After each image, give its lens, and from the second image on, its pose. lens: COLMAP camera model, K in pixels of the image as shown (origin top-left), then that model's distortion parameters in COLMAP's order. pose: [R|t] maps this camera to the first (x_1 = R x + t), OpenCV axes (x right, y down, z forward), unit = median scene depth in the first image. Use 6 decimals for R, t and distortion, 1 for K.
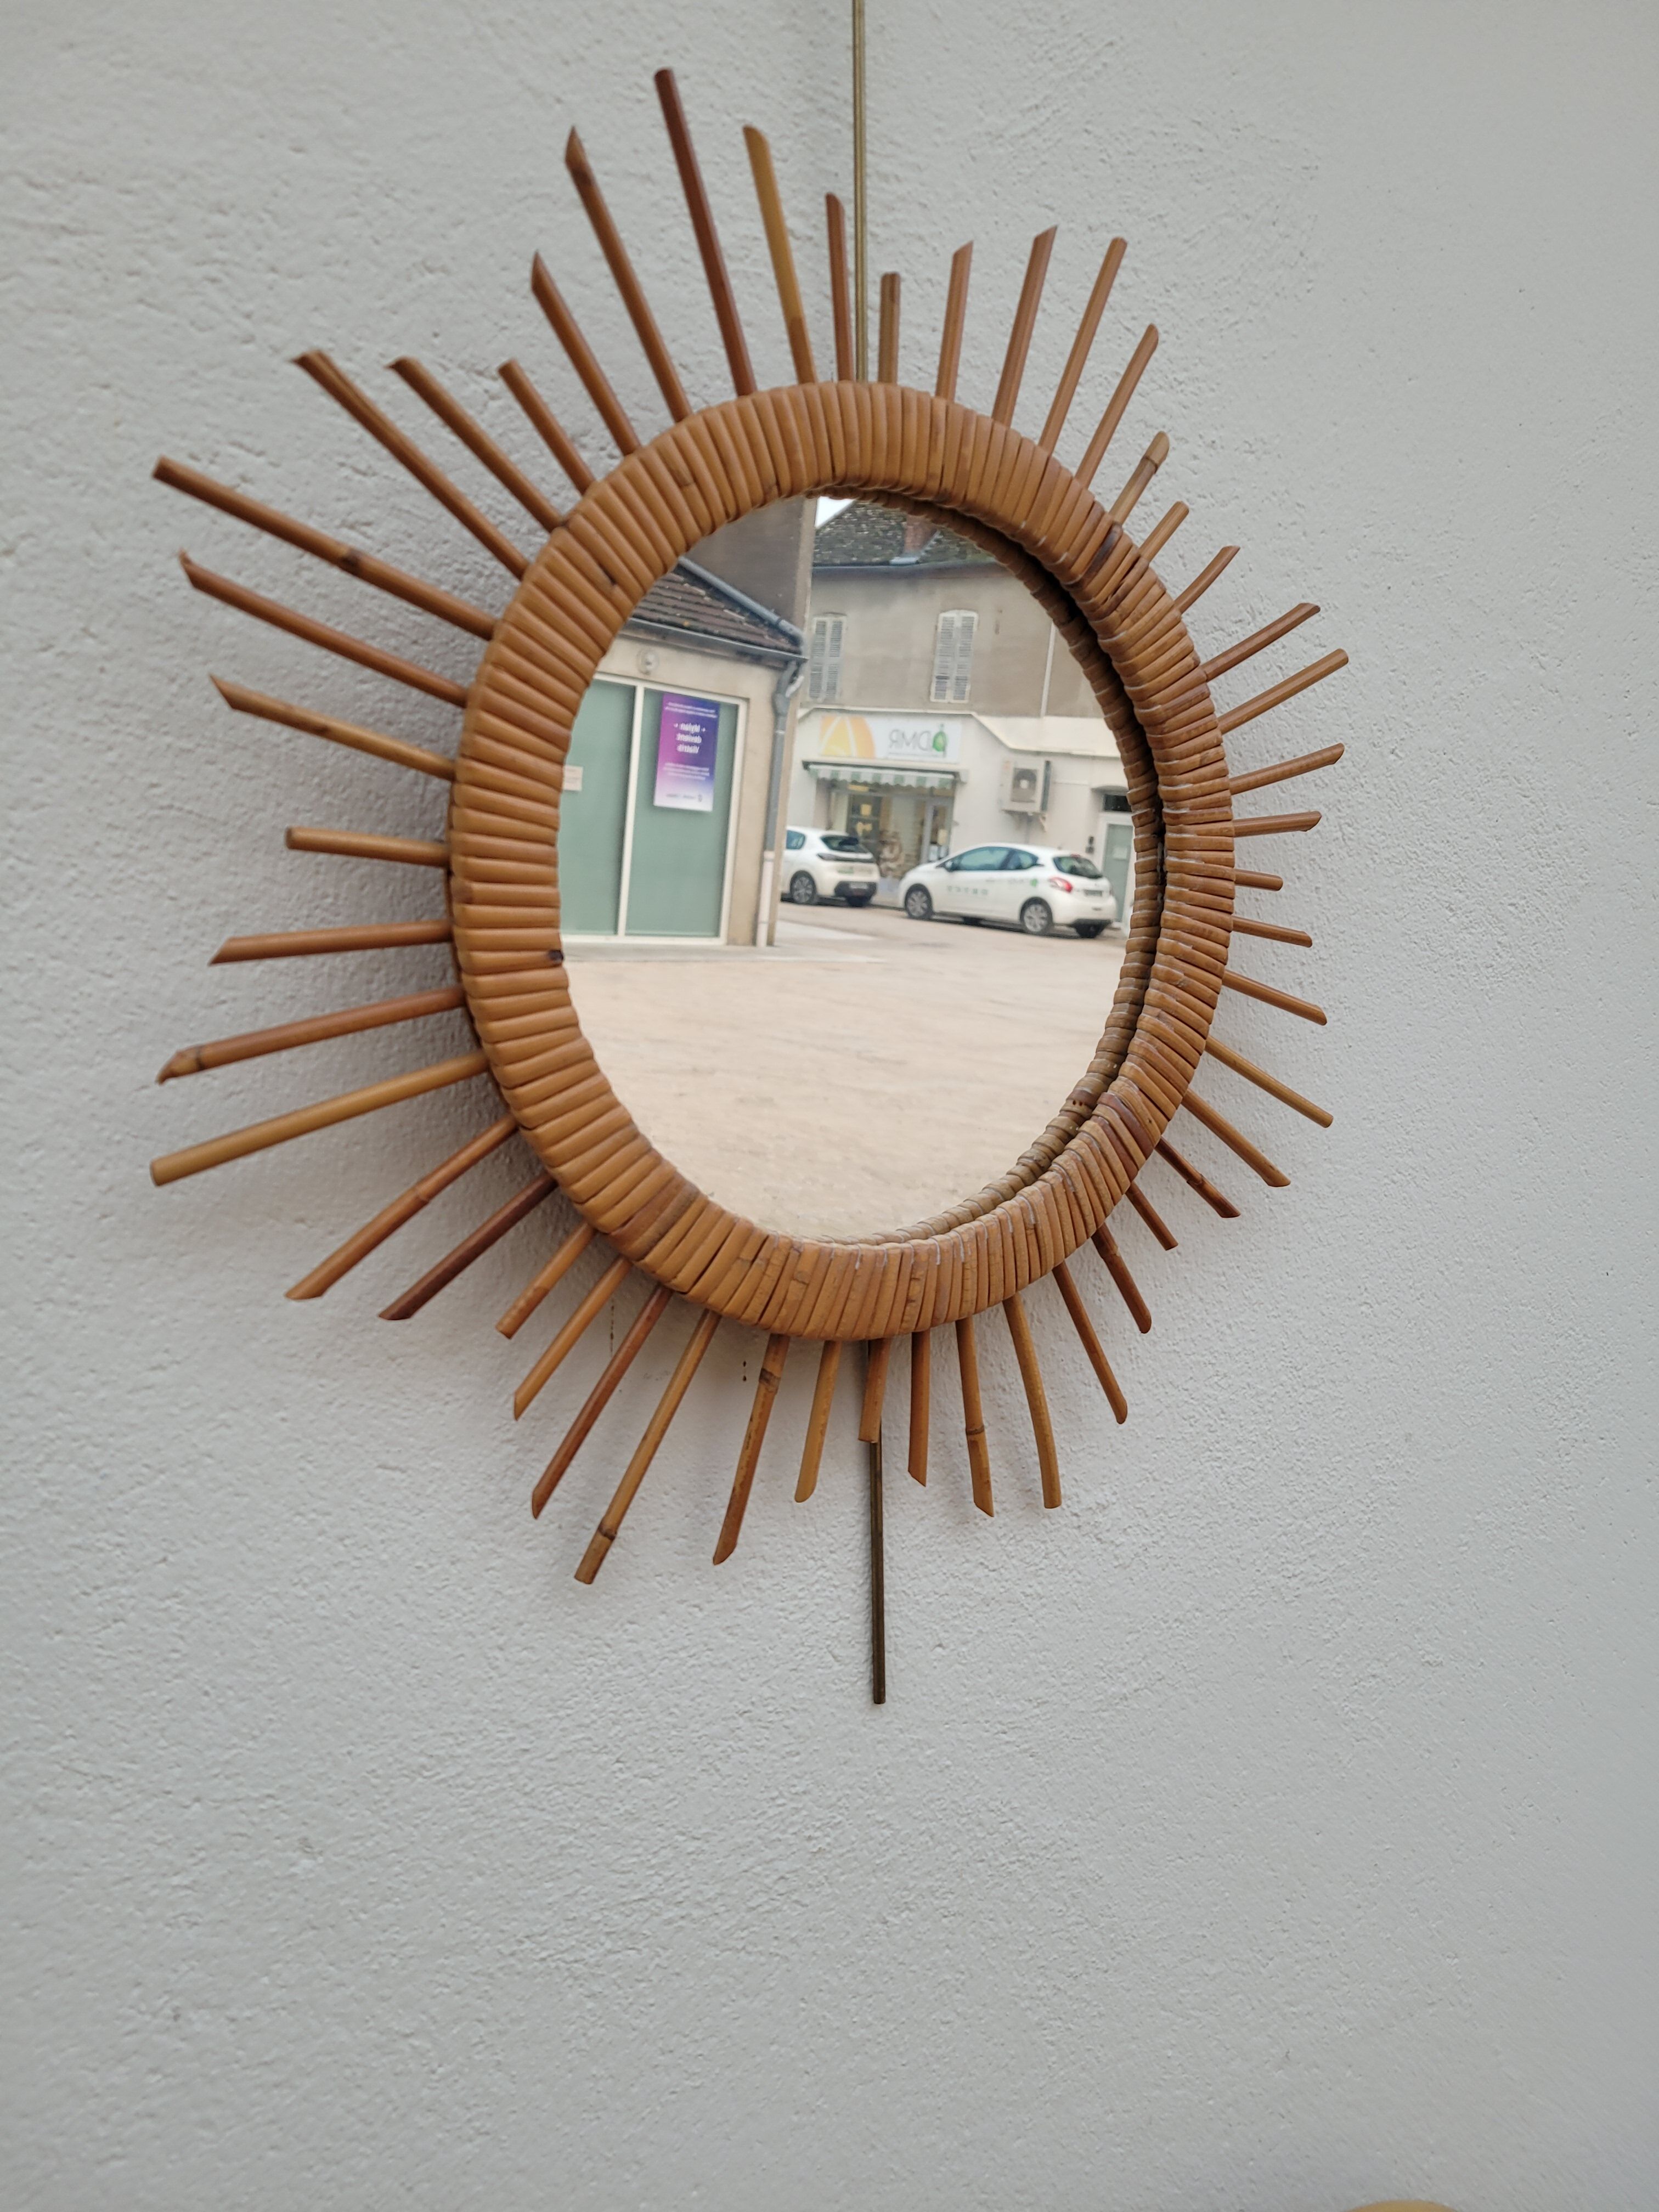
lens RADIAL K [[1648.3, 0, 823.7], [0, 1648.3, 1094.0], [0, 0, 1]] dist [0.044084, -0.021781]
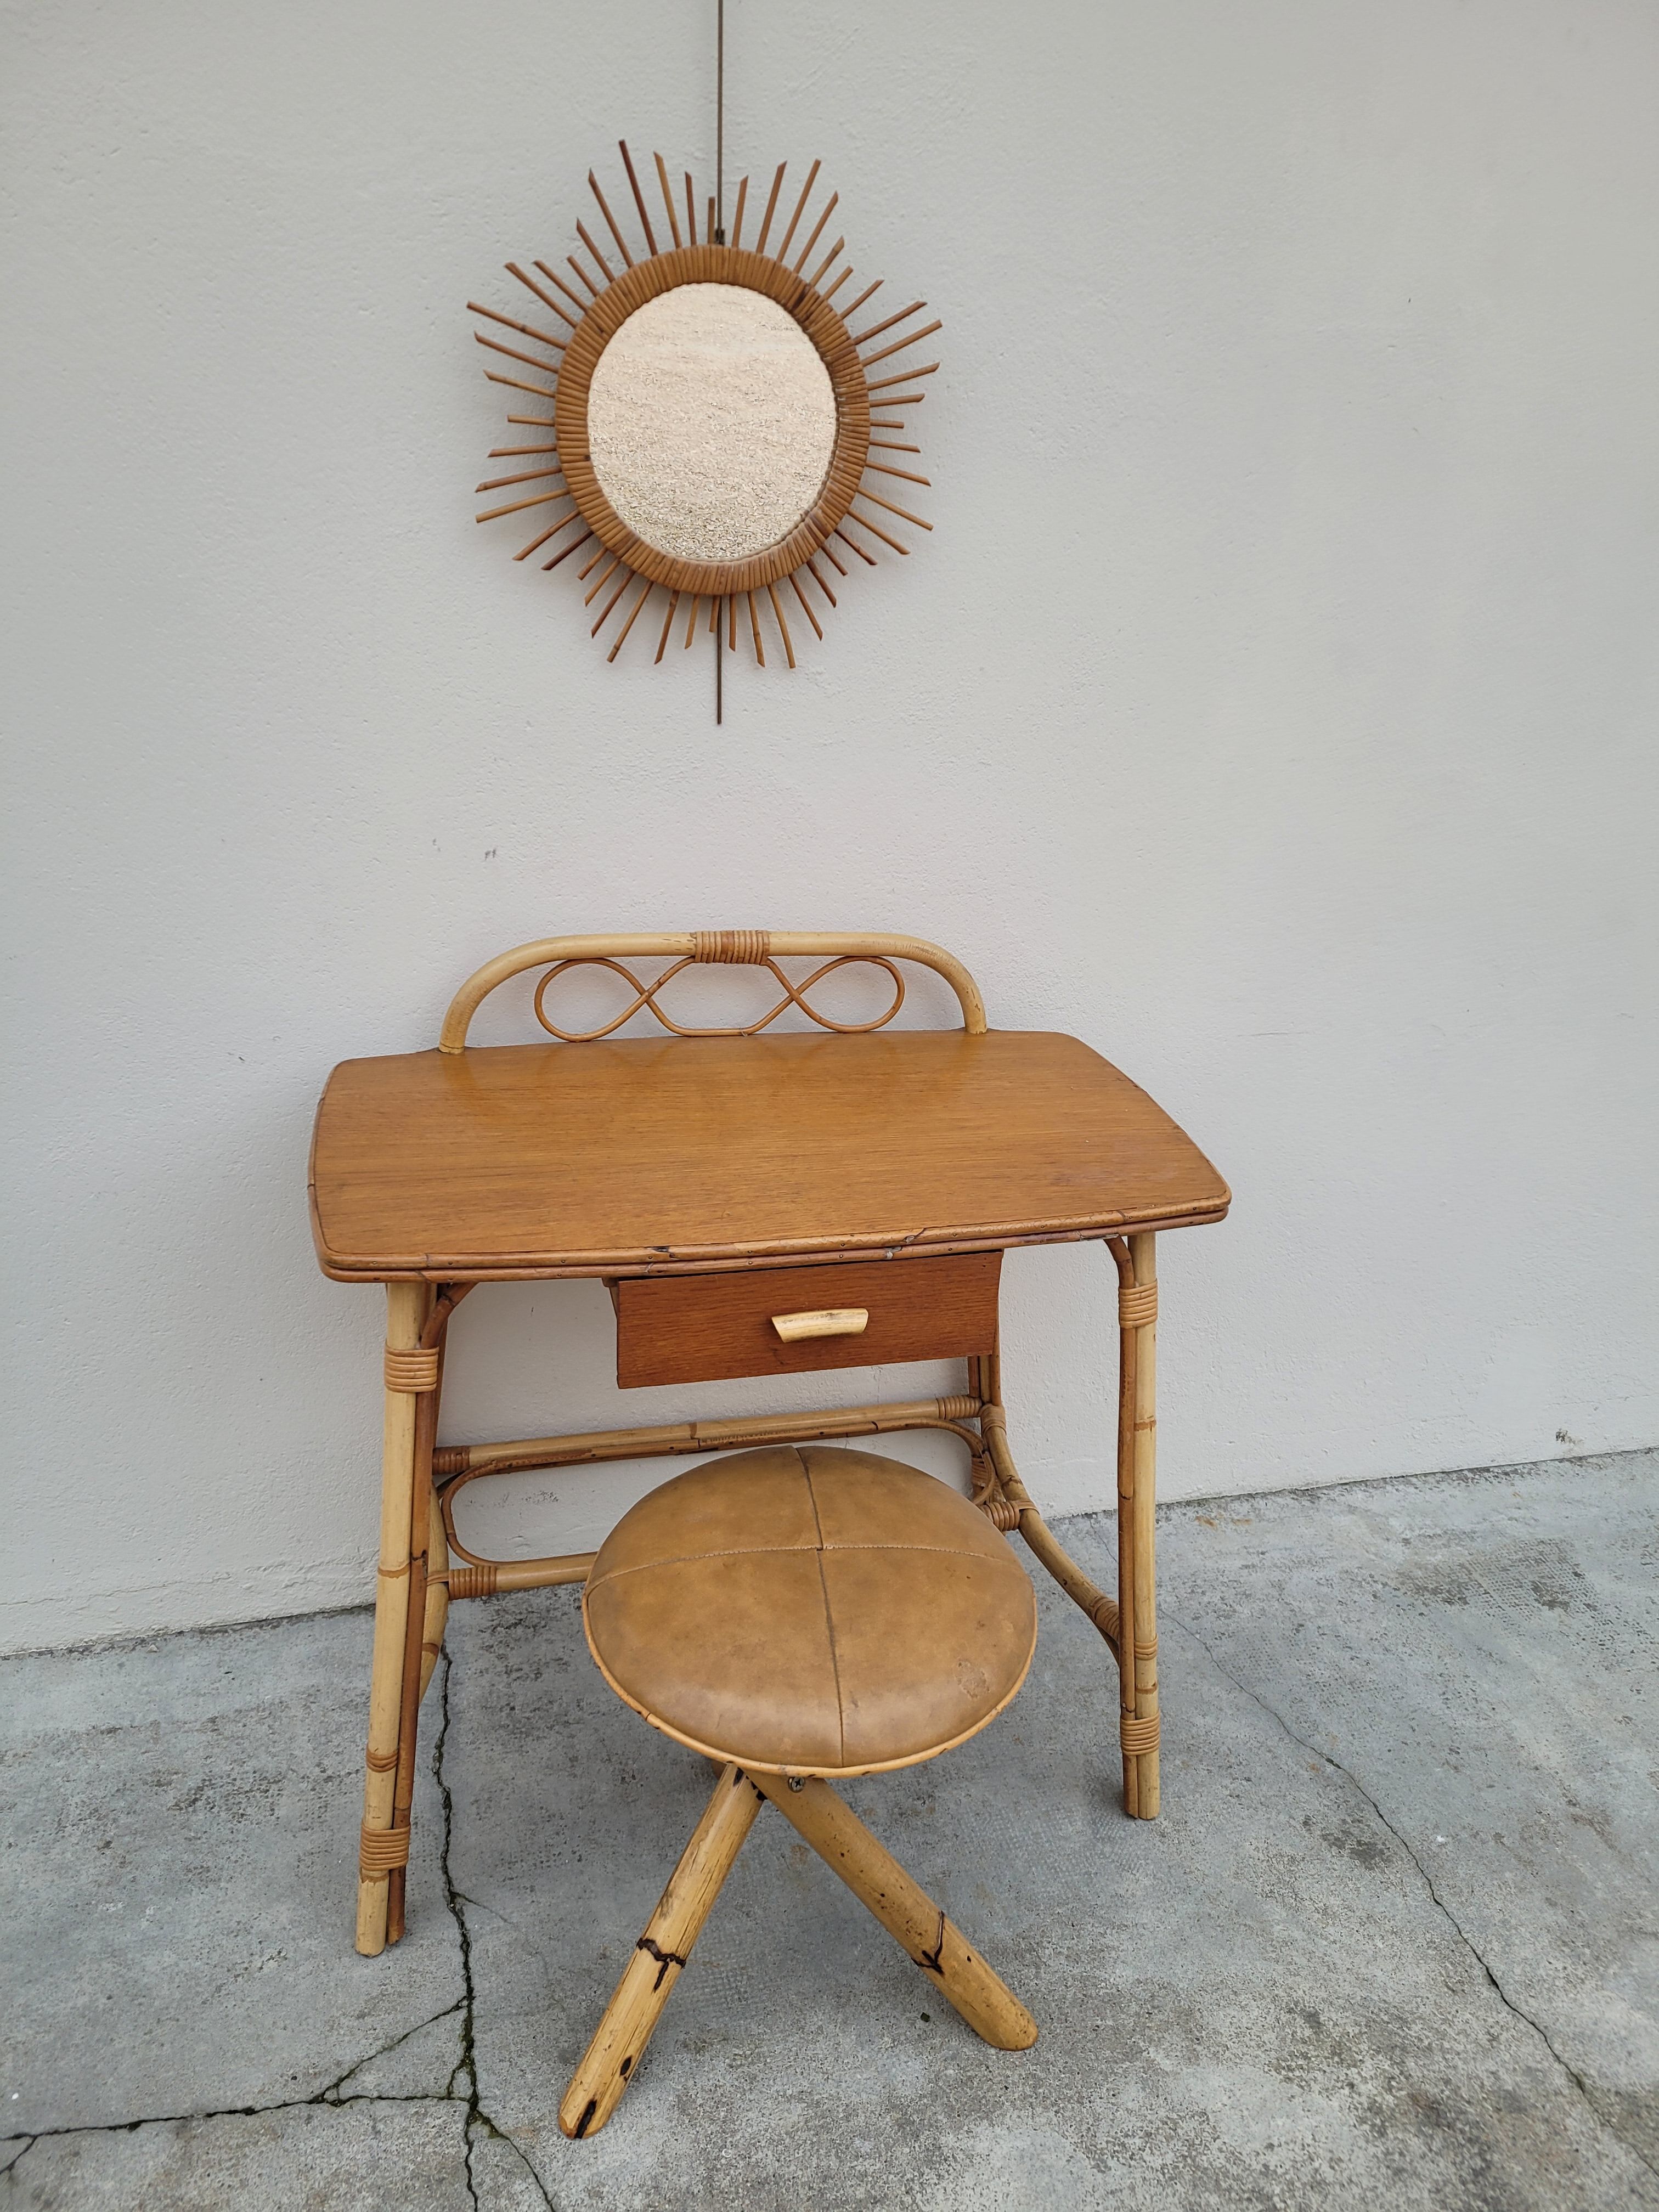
lens RADIAL K [[1673.6, 0, 850.4], [0, 1673.6, 1105.7], [0, 0, 1]] dist [0.059832, -0.032804]
pose [[0.952724, 0.167063, -0.253784, 1.198279], [-0.056654, 0.918296, 0.391819, -0.210771], [0.298508, -0.358918, 0.884348, -1.941939]]
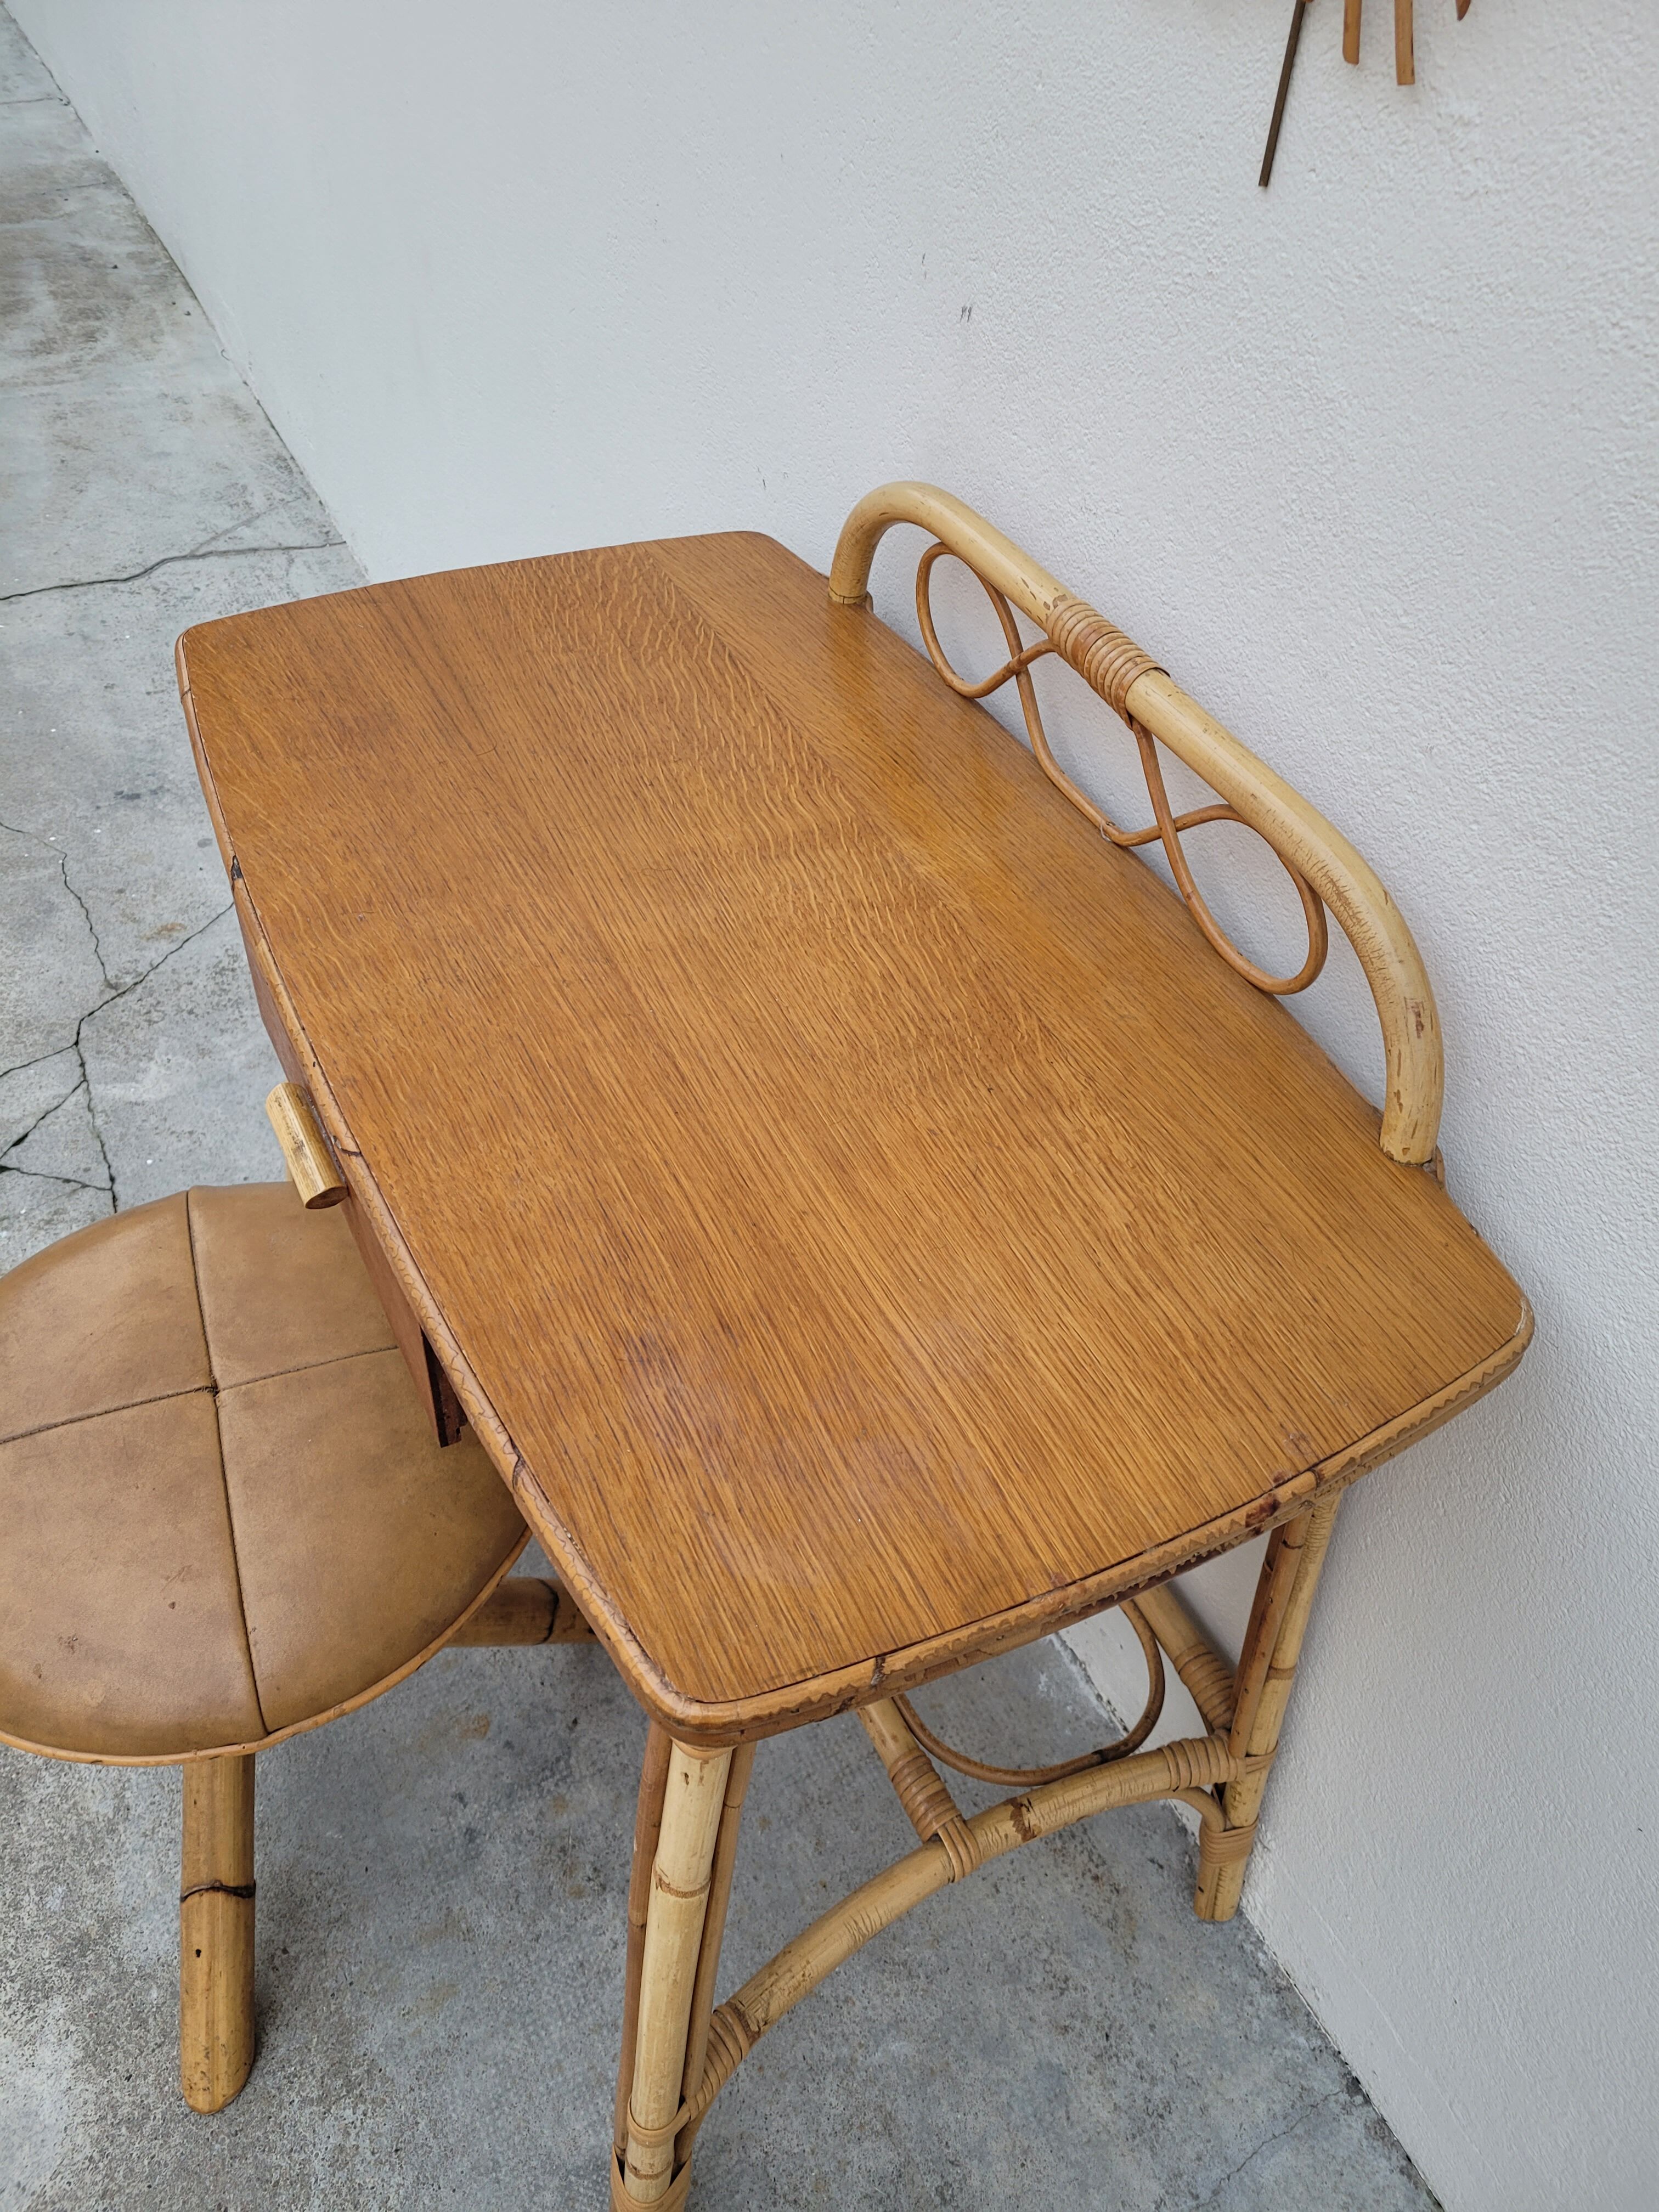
lens RADIAL K [[1648.3, 0, 823.7], [0, 1648.3, 1094.0], [0, 0, 1]] dist [0.044084, -0.021781]
pose [[-0.078334, 0.694632, -0.715087, 1.571583], [-0.071259, 0.711555, 0.699008, -0.011580], [0.994377, 0.105712, -0.006240, 0.776827]]
